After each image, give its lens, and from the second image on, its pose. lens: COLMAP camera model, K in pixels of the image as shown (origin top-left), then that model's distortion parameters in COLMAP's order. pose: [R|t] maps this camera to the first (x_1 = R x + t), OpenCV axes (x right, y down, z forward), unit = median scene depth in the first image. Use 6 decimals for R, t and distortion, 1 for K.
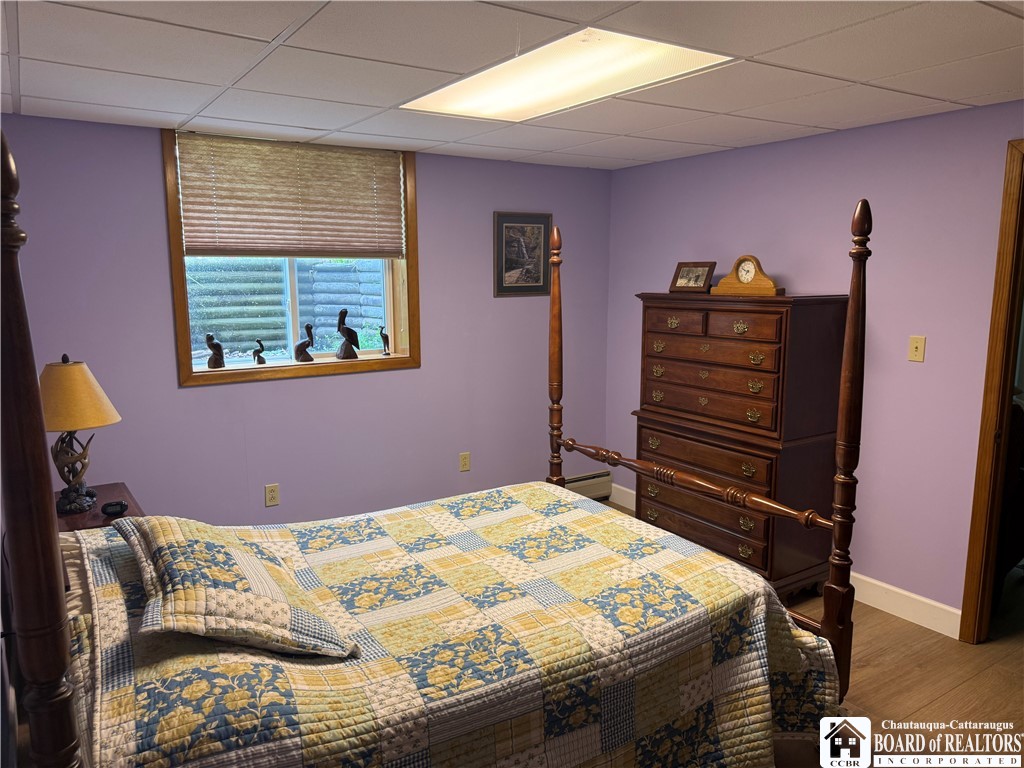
lens RADIAL K [[727.6, 0, 516.1], [0, 727.6, 382.0], [0, 0, 1]] dist [0.046972, -0.037075]
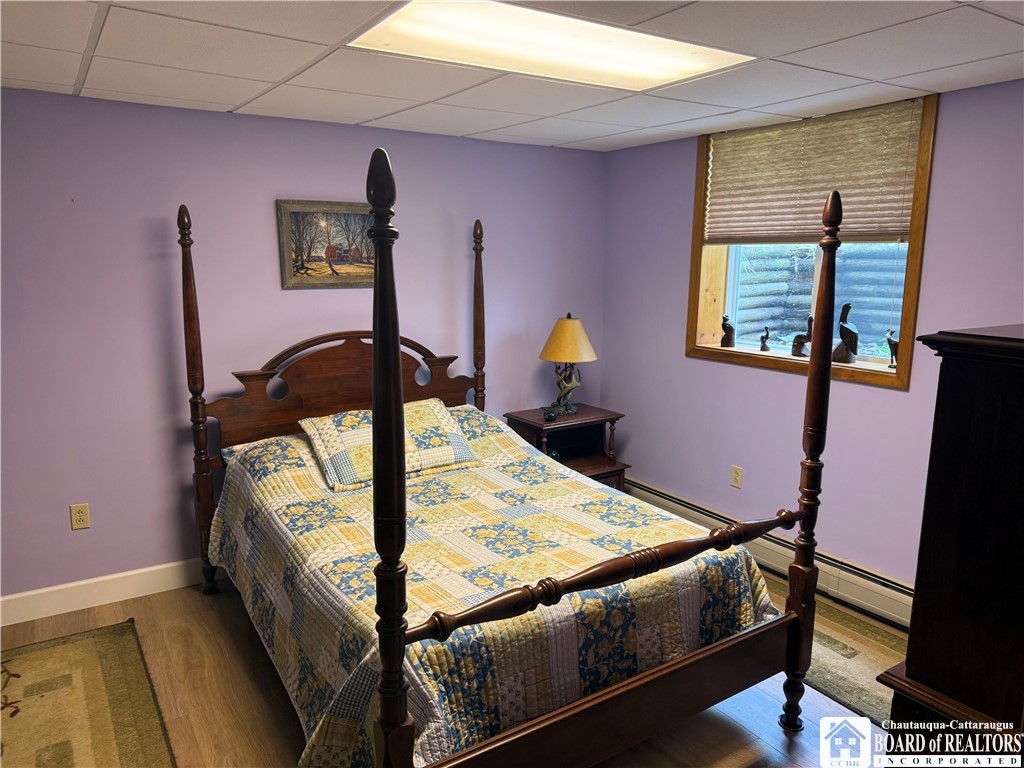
lens RADIAL K [[727.6, 0, 513.0], [0, 727.6, 389.3], [0, 0, 1]] dist [0.046972, -0.037075]
pose [[-0.009620, 0.184806, -0.982728, 0.694498], [-0.161857, 0.969526, 0.183908, -0.109309], [0.986767, 0.160831, 0.020585, 0.686980]]
